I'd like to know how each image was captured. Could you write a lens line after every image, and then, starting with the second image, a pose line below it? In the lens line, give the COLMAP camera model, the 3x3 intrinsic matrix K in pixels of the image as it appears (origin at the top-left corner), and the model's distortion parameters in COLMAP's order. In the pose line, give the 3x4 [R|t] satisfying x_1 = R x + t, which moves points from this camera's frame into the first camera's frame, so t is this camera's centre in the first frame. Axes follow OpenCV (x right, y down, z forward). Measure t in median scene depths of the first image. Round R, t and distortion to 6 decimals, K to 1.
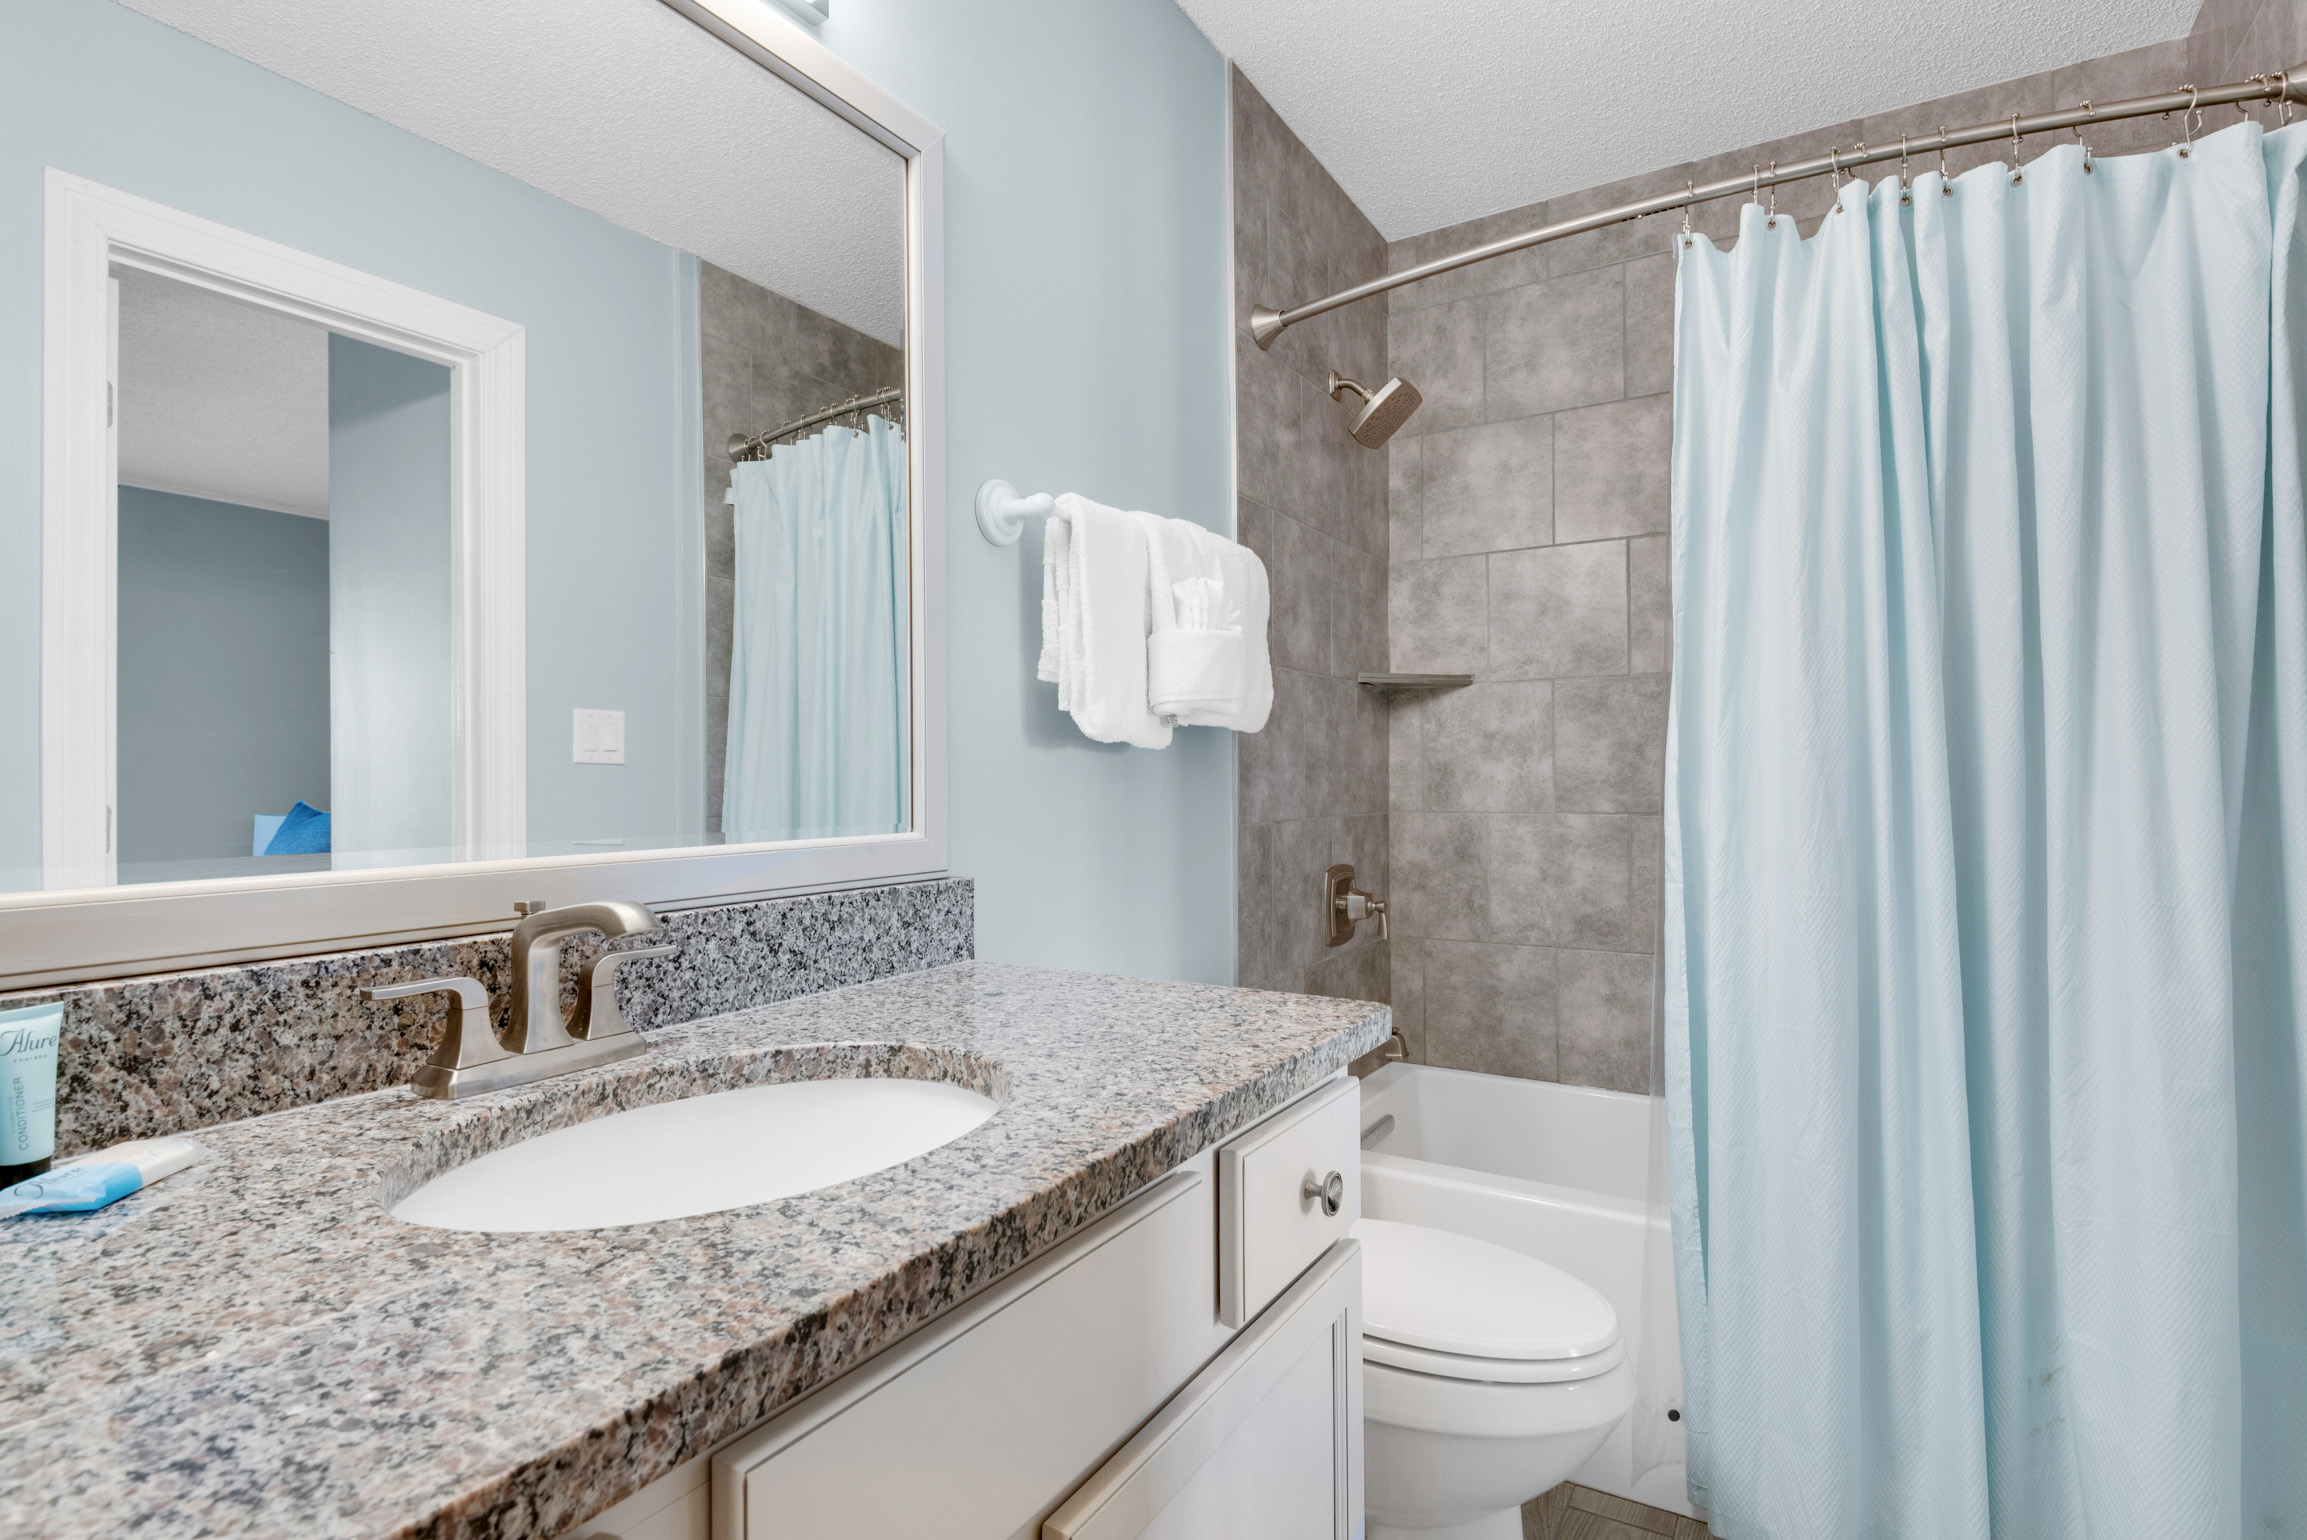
lens RADIAL K [[1129.3, 0, 1153.5], [0, 1129.3, 770.0], [0, 0, 1]] dist [0.029498, -0.022049]
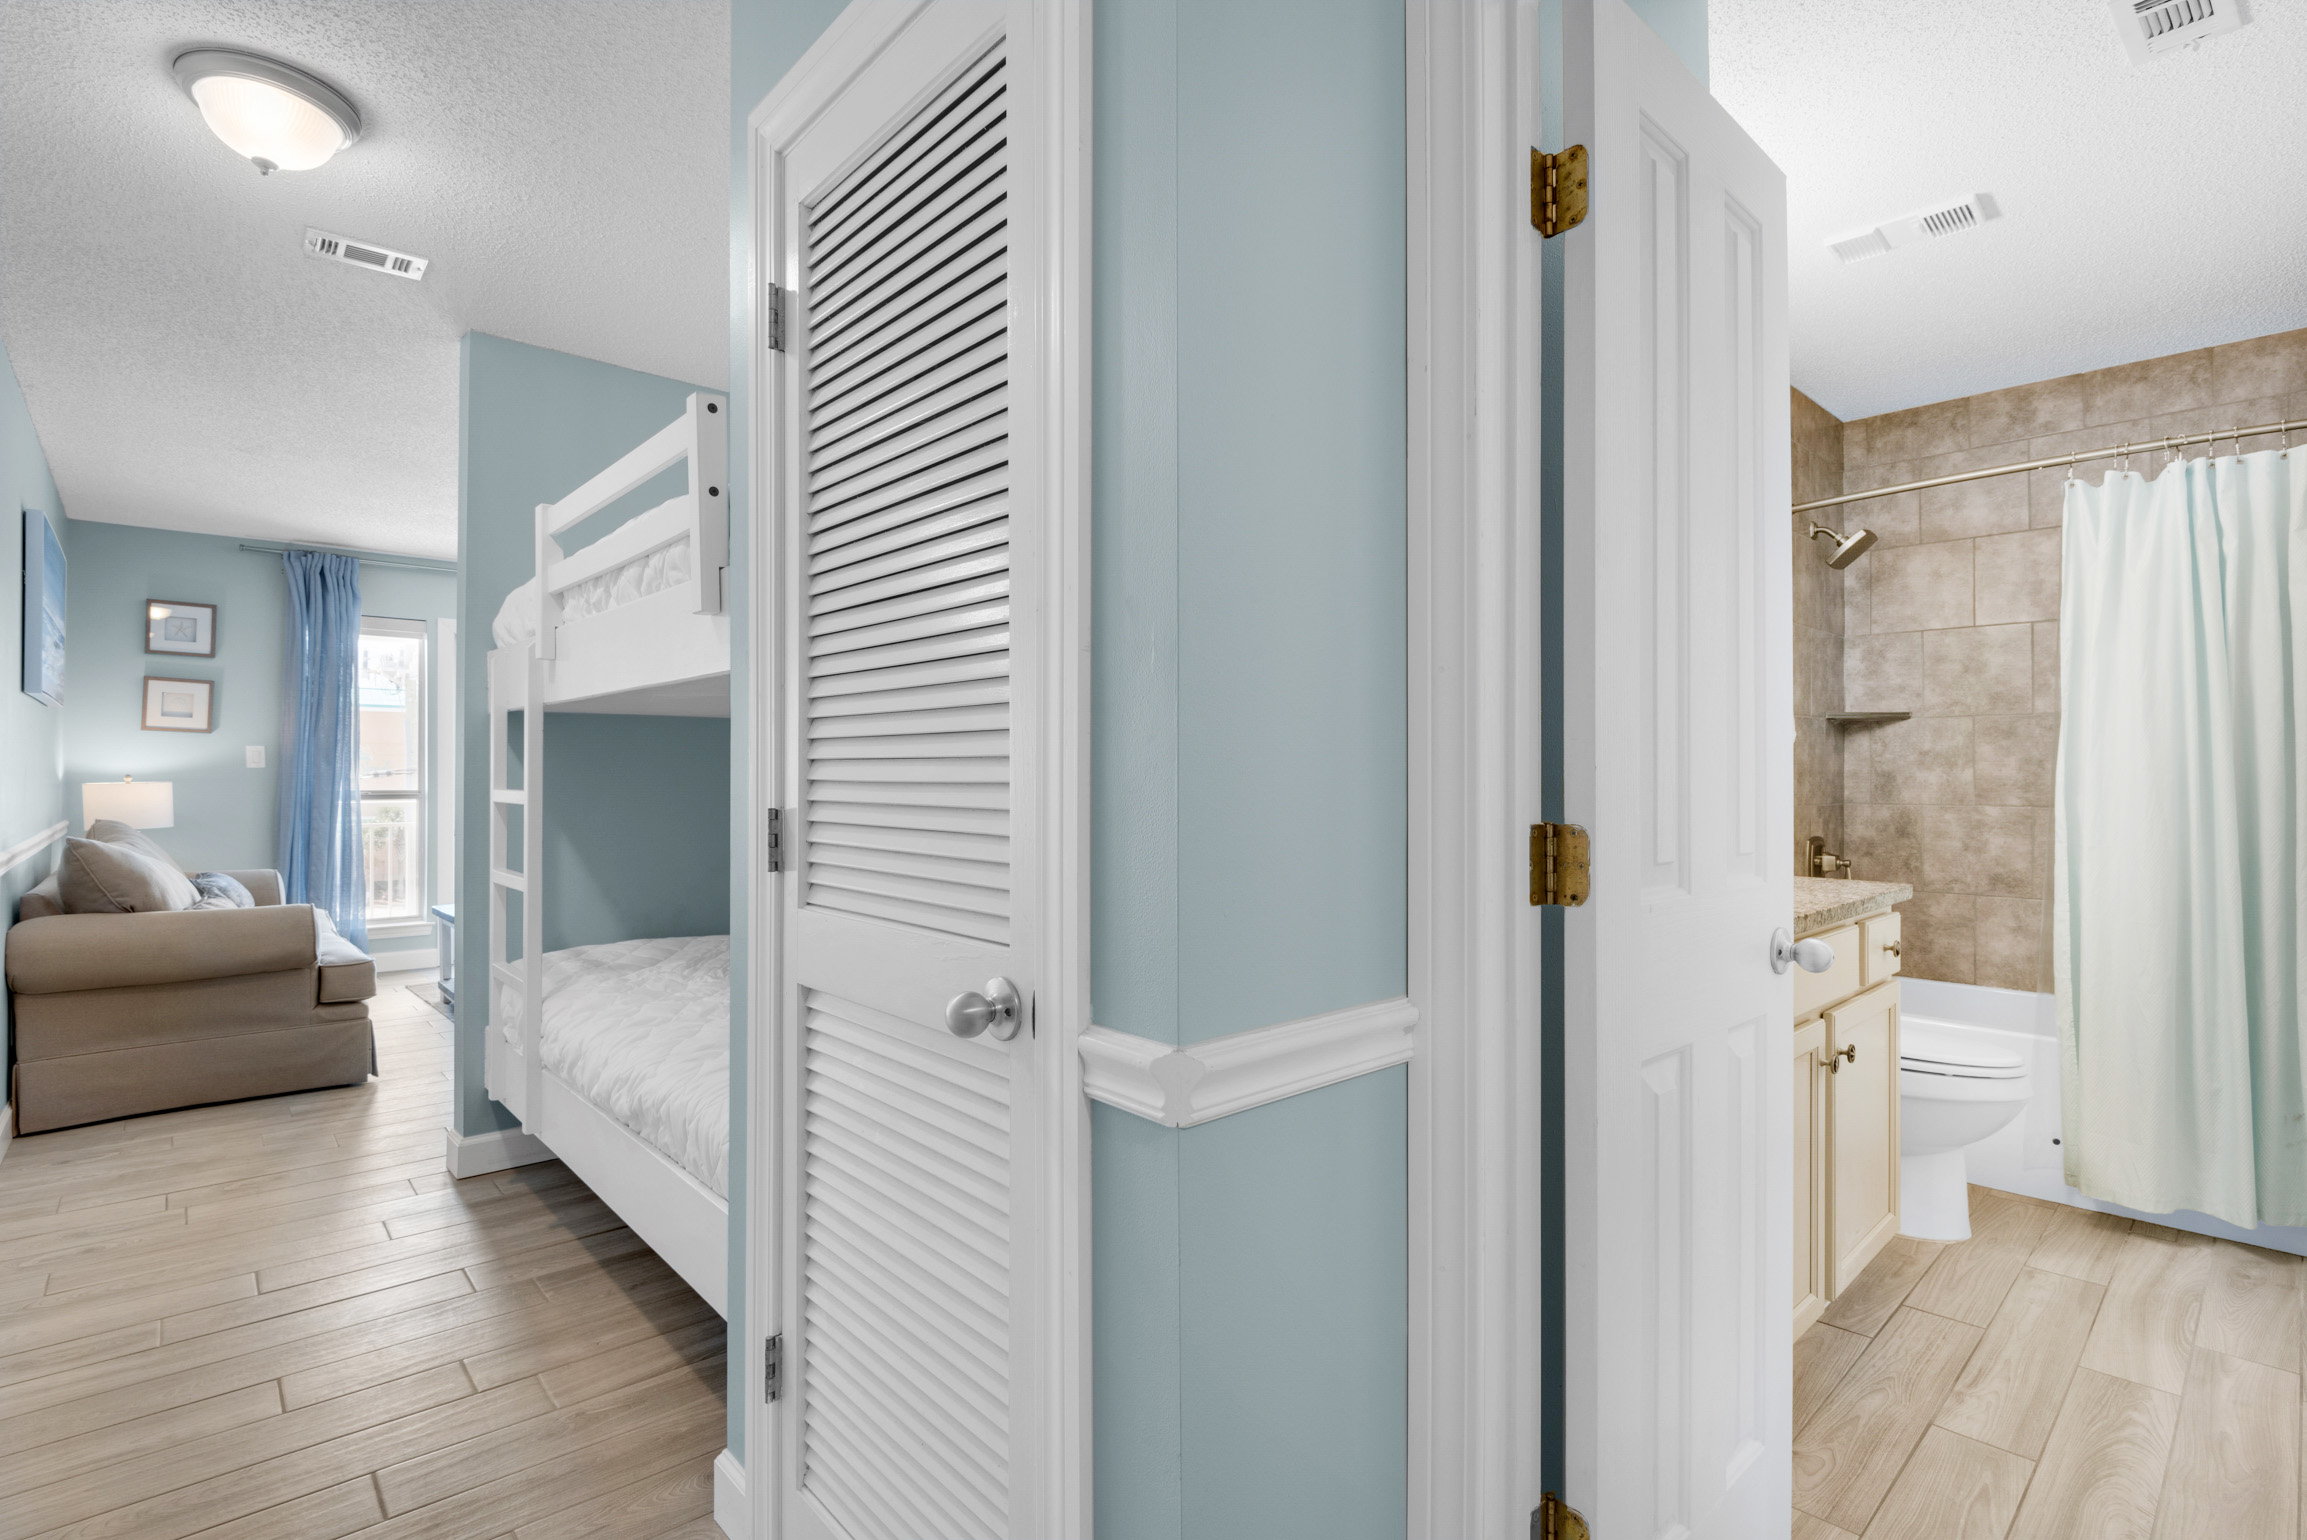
lens RADIAL K [[1080.3, 0, 1155.1], [0, 1080.3, 768.0], [0, 0, 1]] dist [-0.011976, 0.000121]
pose [[0.958747, 0.004057, -0.284233, -0.277490], [-0.002504, 0.999980, 0.005828, -0.016778], [0.284251, -0.004876, 0.958738, -0.657642]]
